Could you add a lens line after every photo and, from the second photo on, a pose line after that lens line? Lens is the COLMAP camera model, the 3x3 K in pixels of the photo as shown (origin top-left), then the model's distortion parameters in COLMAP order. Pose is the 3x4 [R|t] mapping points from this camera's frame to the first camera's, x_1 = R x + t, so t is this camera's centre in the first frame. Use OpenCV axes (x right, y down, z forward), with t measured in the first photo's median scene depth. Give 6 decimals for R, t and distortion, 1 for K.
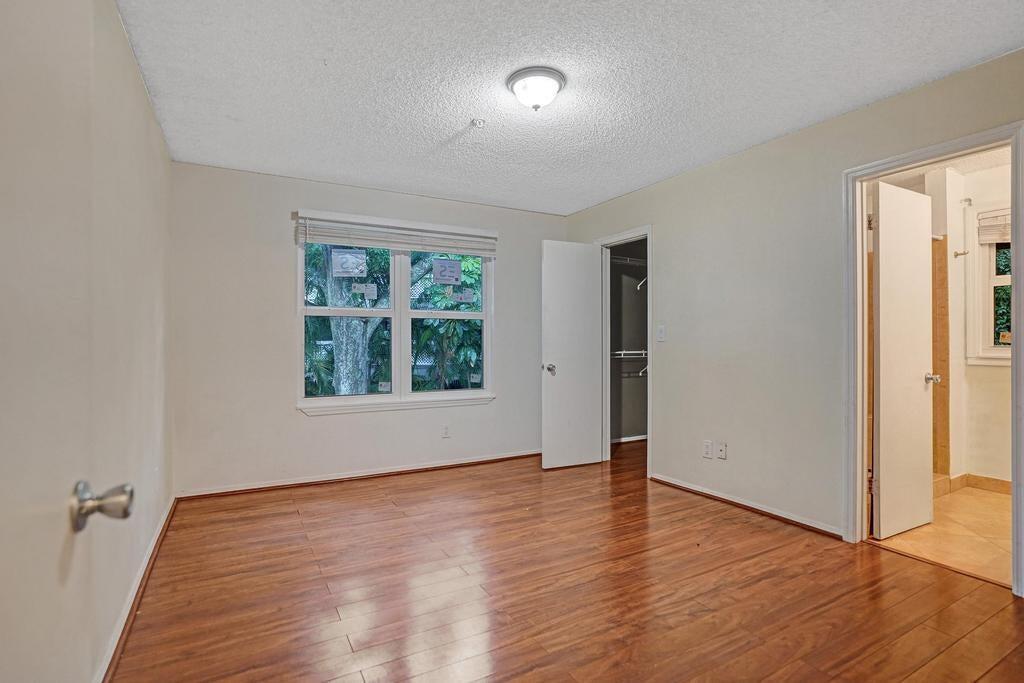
lens RADIAL K [[500.7, 0, 508.6], [0, 500.7, 337.5], [0, 0, 1]] dist [-0.054865, 0.026397]
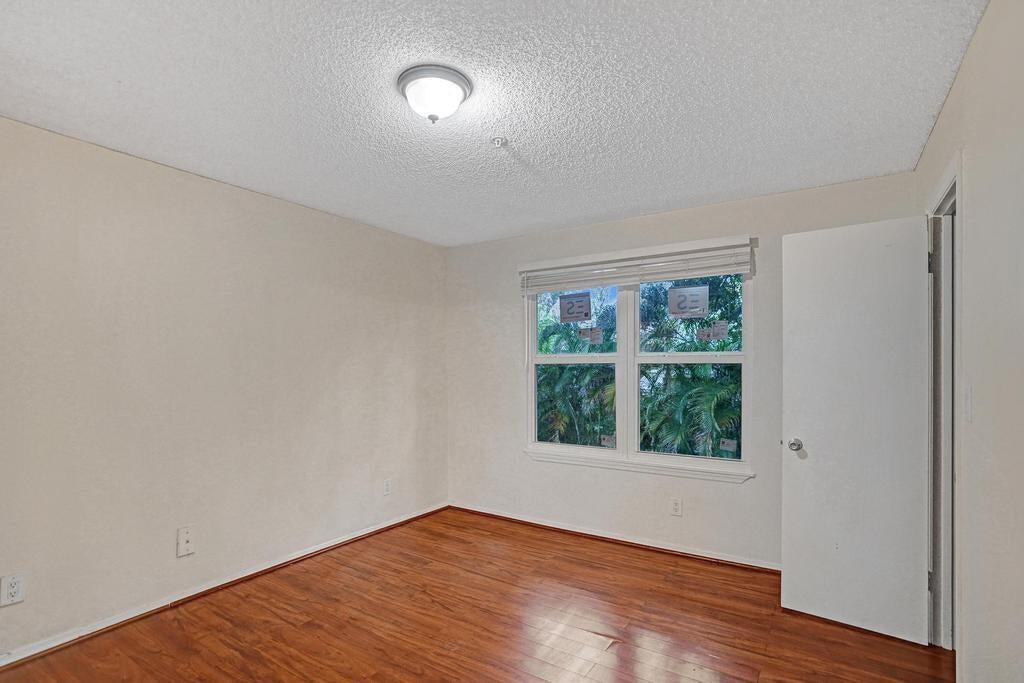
lens RADIAL K [[499.6, 0, 510.7], [0, 499.6, 358.3], [0, 0, 1]] dist [-0.060930, 0.033346]
pose [[0.461045, -0.011018, -0.887309, 0.496558], [0.001188, 0.999930, -0.011799, -0.041530], [0.887376, 0.004386, 0.461025, 0.458313]]
